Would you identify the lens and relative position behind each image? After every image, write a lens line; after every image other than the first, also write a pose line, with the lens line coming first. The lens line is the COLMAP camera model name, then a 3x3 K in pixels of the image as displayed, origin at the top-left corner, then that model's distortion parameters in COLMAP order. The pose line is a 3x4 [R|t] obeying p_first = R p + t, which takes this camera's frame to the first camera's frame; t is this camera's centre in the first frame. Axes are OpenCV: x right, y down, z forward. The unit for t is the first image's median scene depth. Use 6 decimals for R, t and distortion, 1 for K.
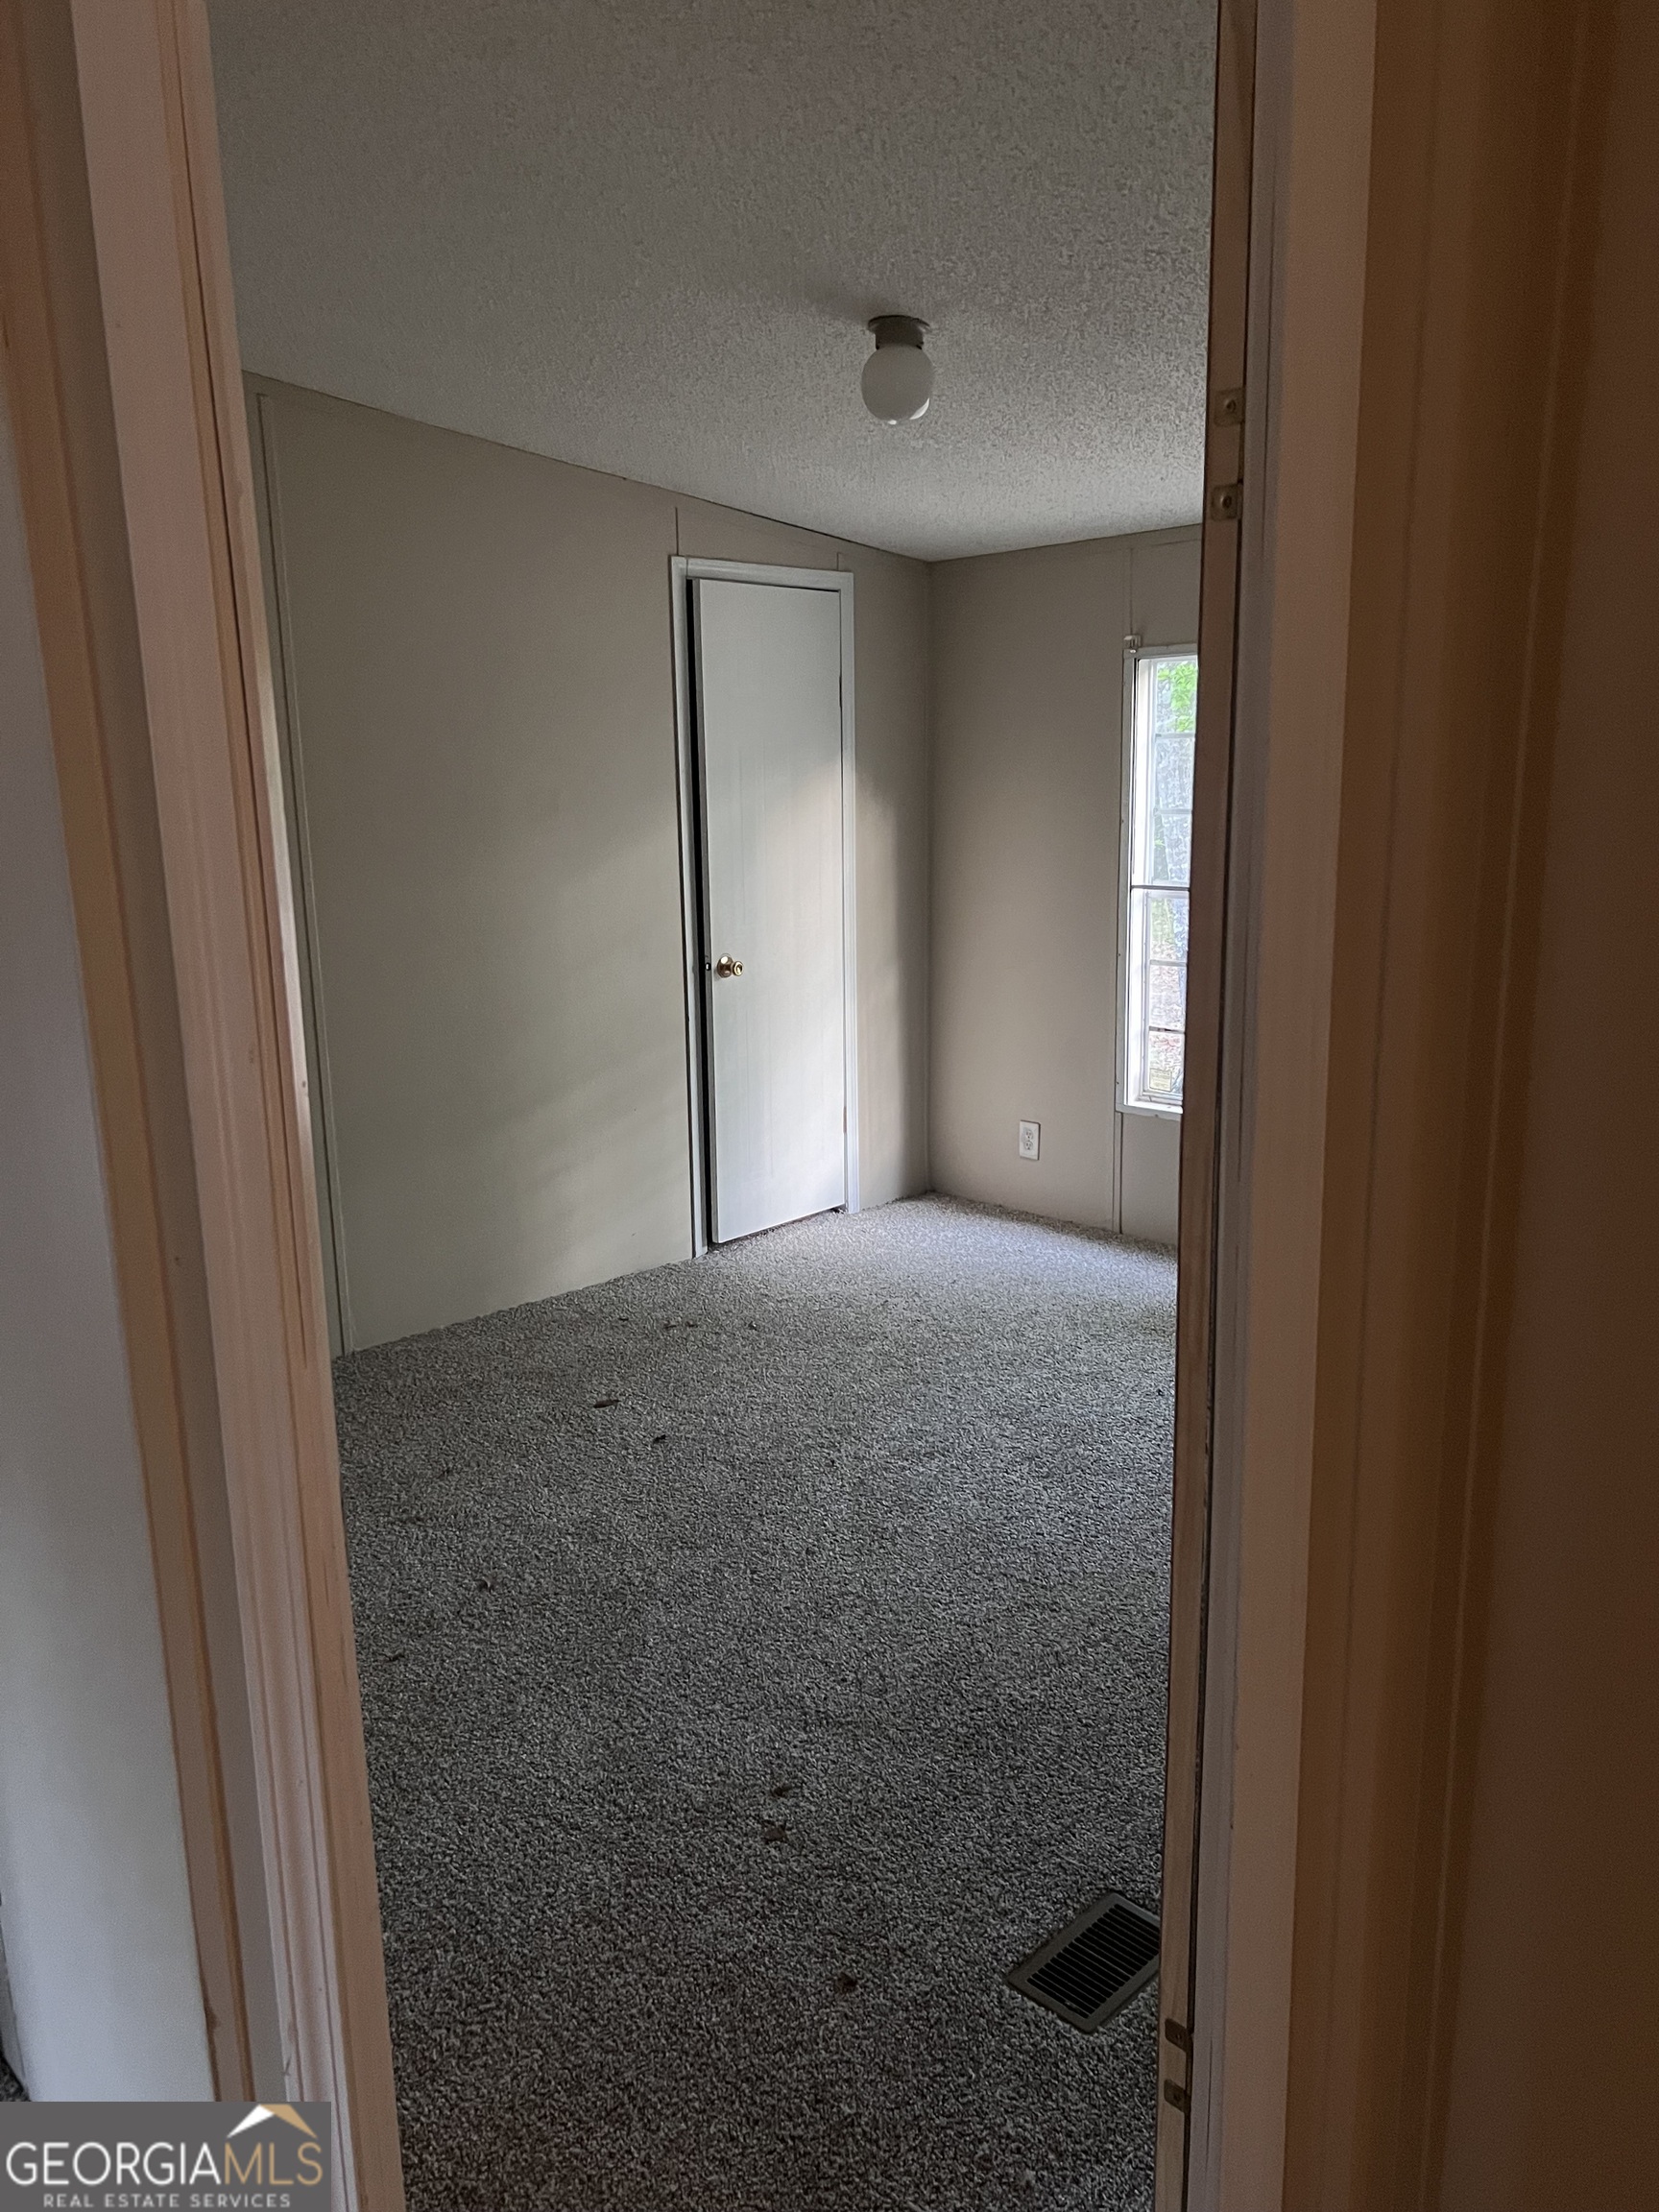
lens RADIAL K [[1664.1, 0, 816.7], [0, 1664.1, 1108.3], [0, 0, 1]] dist [0.061728, -0.054782]
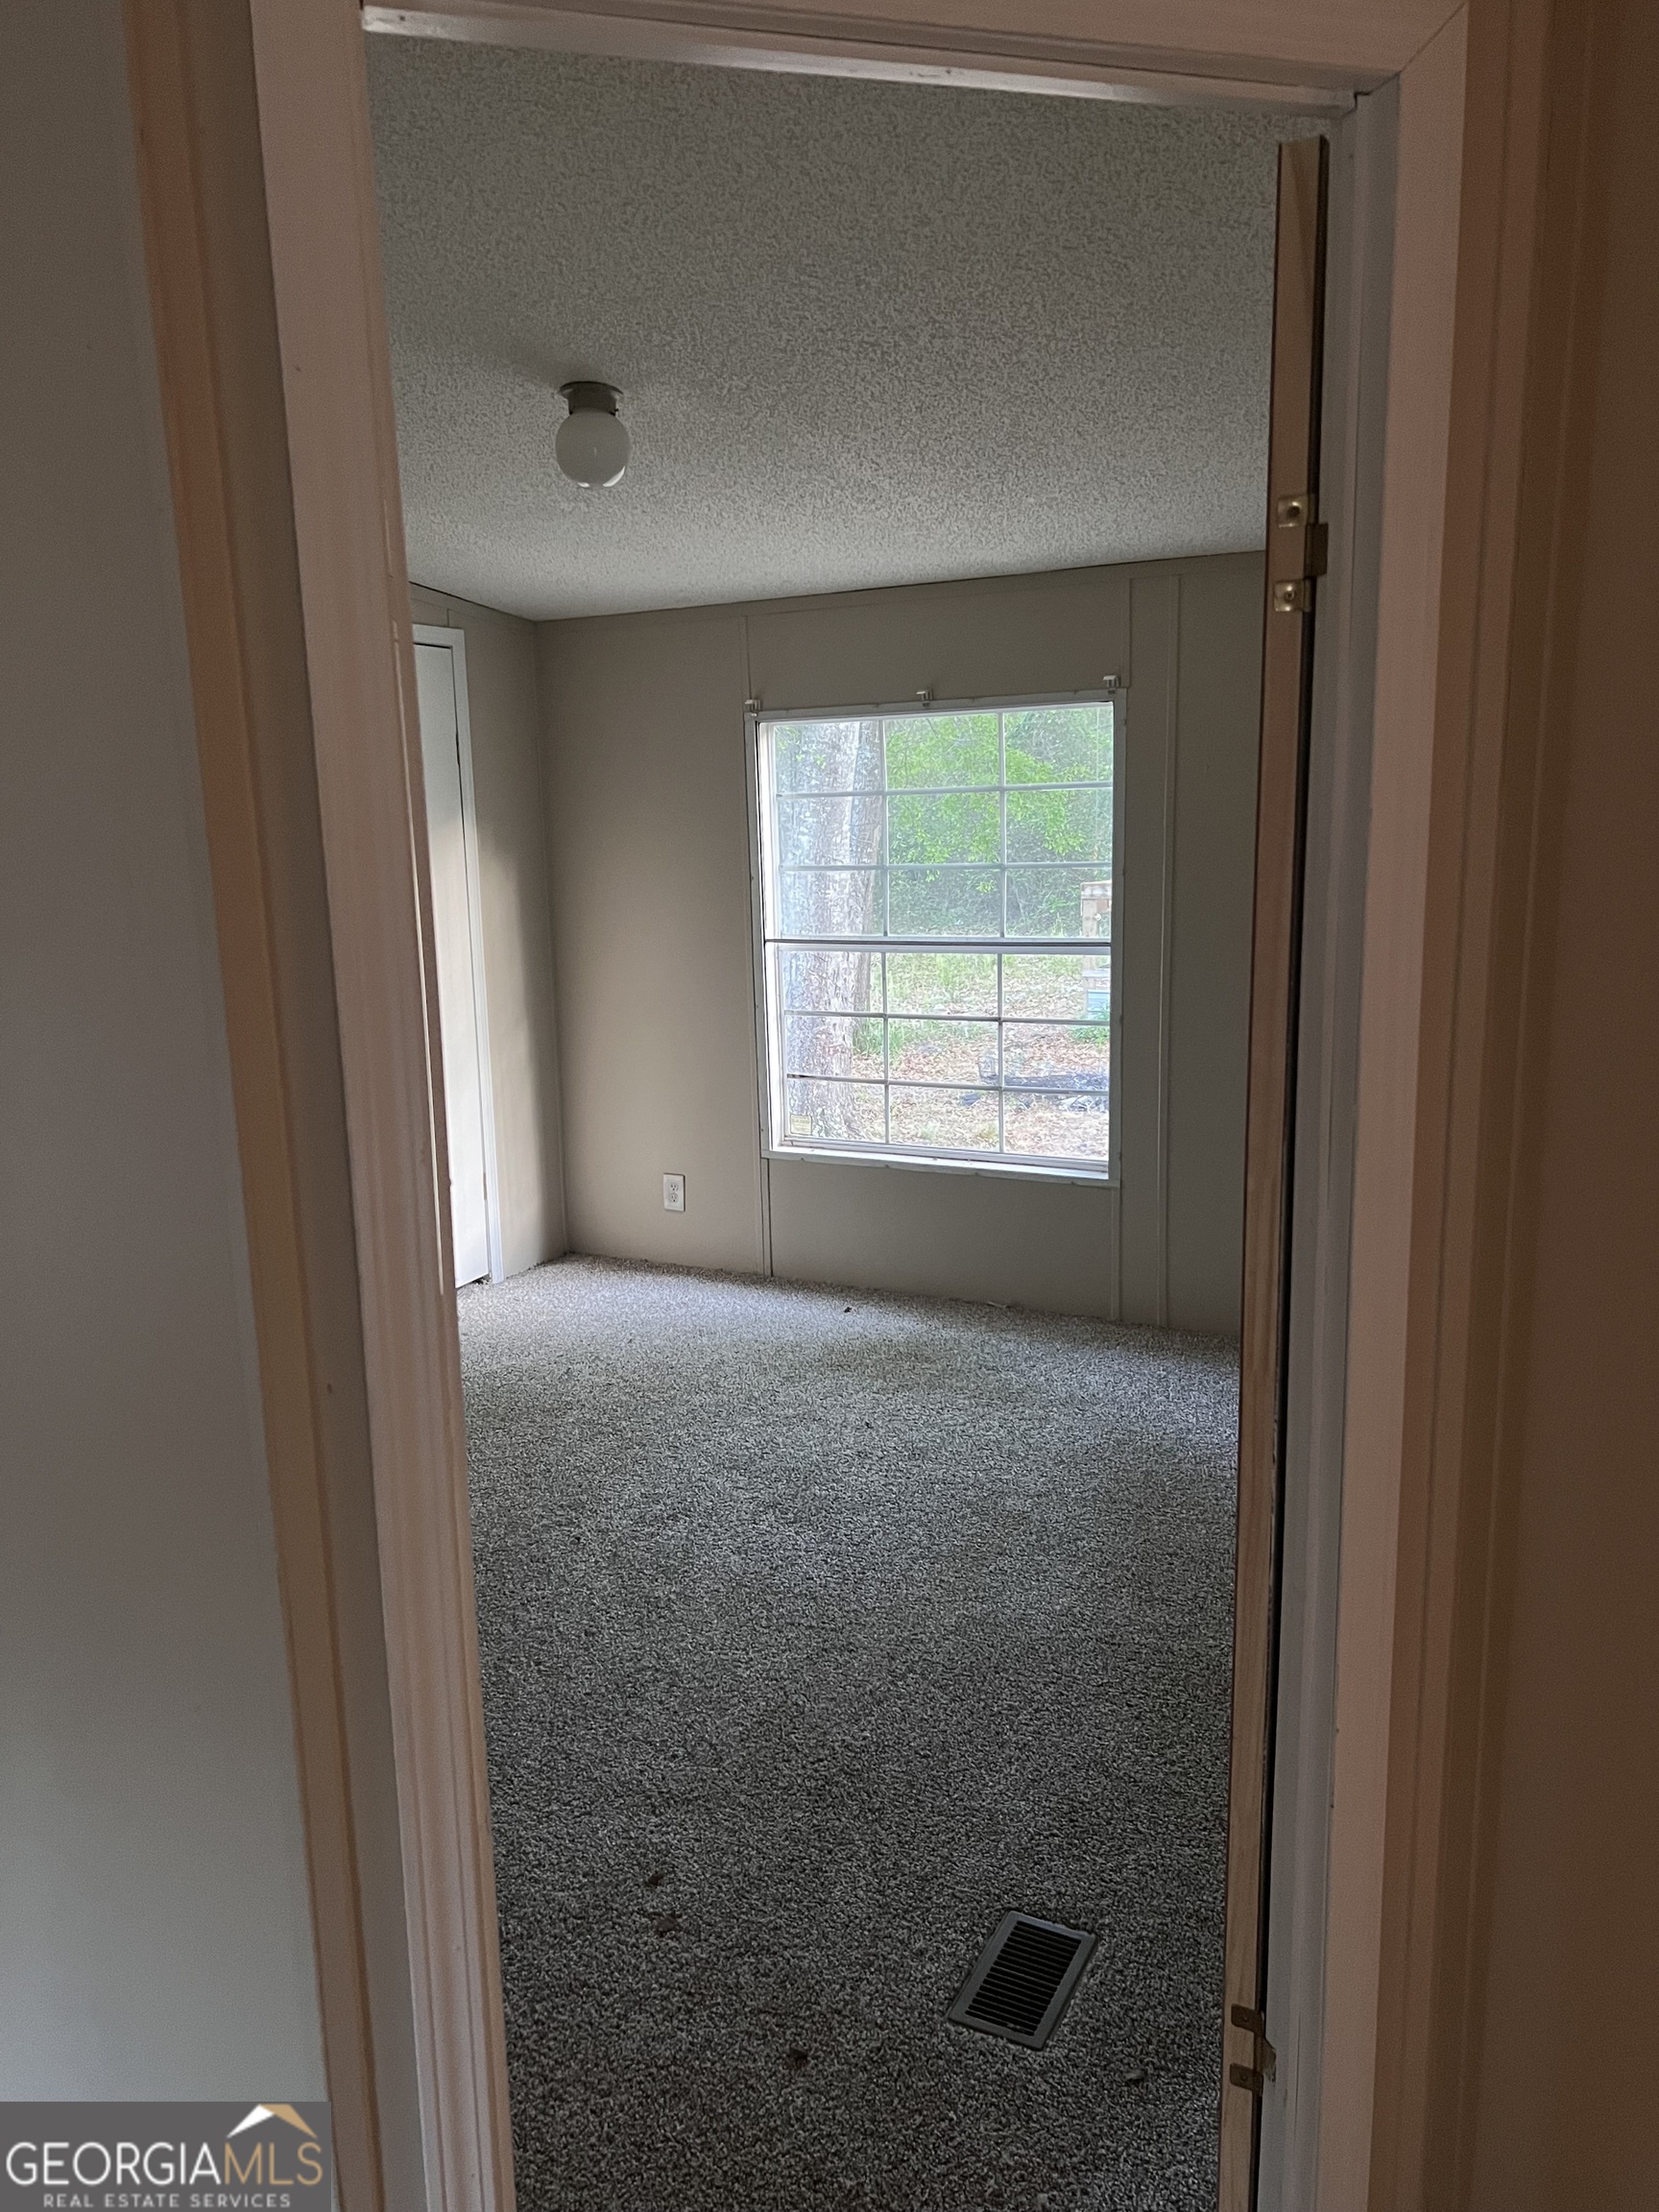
lens RADIAL K [[1664.1, 0, 813.6], [0, 1664.1, 1106.2], [0, 0, 1]] dist [0.061728, -0.054782]
pose [[0.950883, -0.060687, 0.303544, -0.176305], [0.070593, 0.997268, -0.021758, -0.009985], [-0.301395, 0.042118, 0.952569, 0.025046]]
